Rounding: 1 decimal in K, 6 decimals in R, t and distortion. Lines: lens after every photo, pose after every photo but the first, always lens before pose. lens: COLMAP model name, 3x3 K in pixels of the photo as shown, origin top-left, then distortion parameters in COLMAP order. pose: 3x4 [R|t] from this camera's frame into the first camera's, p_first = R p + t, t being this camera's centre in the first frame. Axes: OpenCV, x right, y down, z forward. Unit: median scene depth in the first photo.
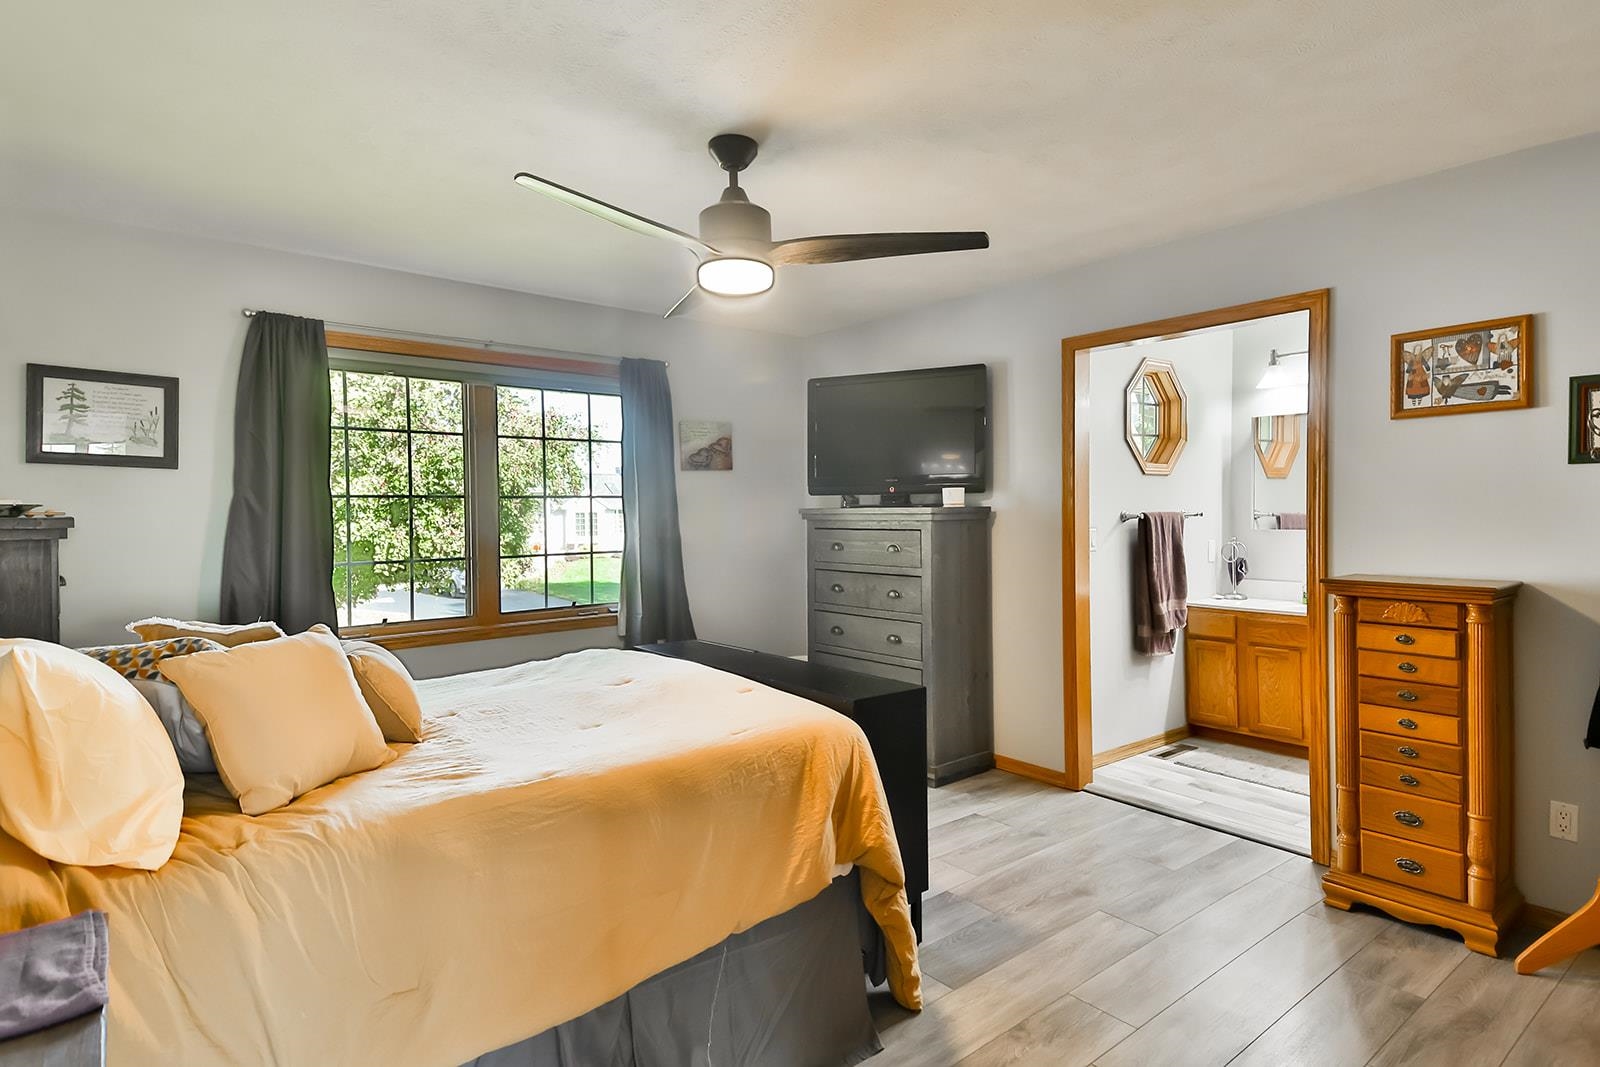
lens RADIAL K [[838.6, 0, 774.7], [0, 838.6, 510.1], [0, 0, 1]] dist [0.057039, -0.014236]
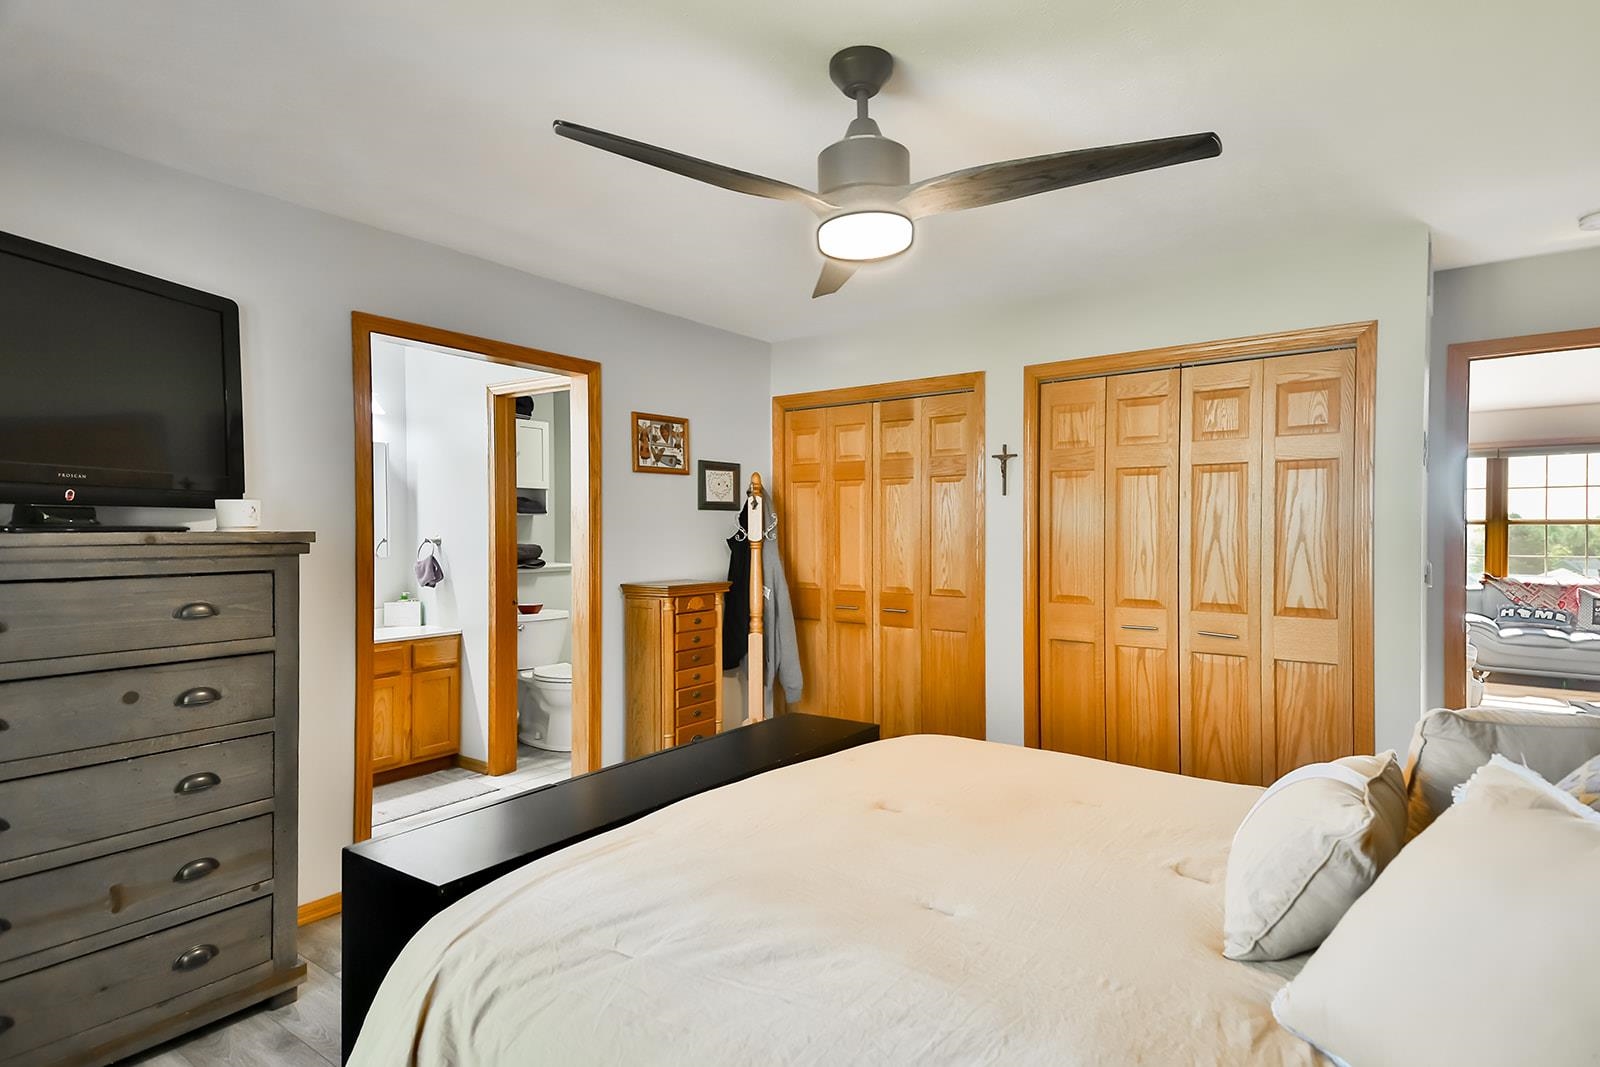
lens RADIAL K [[838.6, 0, 831.3], [0, 838.6, 541.8], [0, 0, 1]] dist [0.057039, -0.014236]
pose [[-0.289432, -0.001393, 0.957197, -0.684069], [0.008074, 0.999960, 0.003897, 0.005890], [-0.957164, 0.008856, -0.289409, 1.086791]]
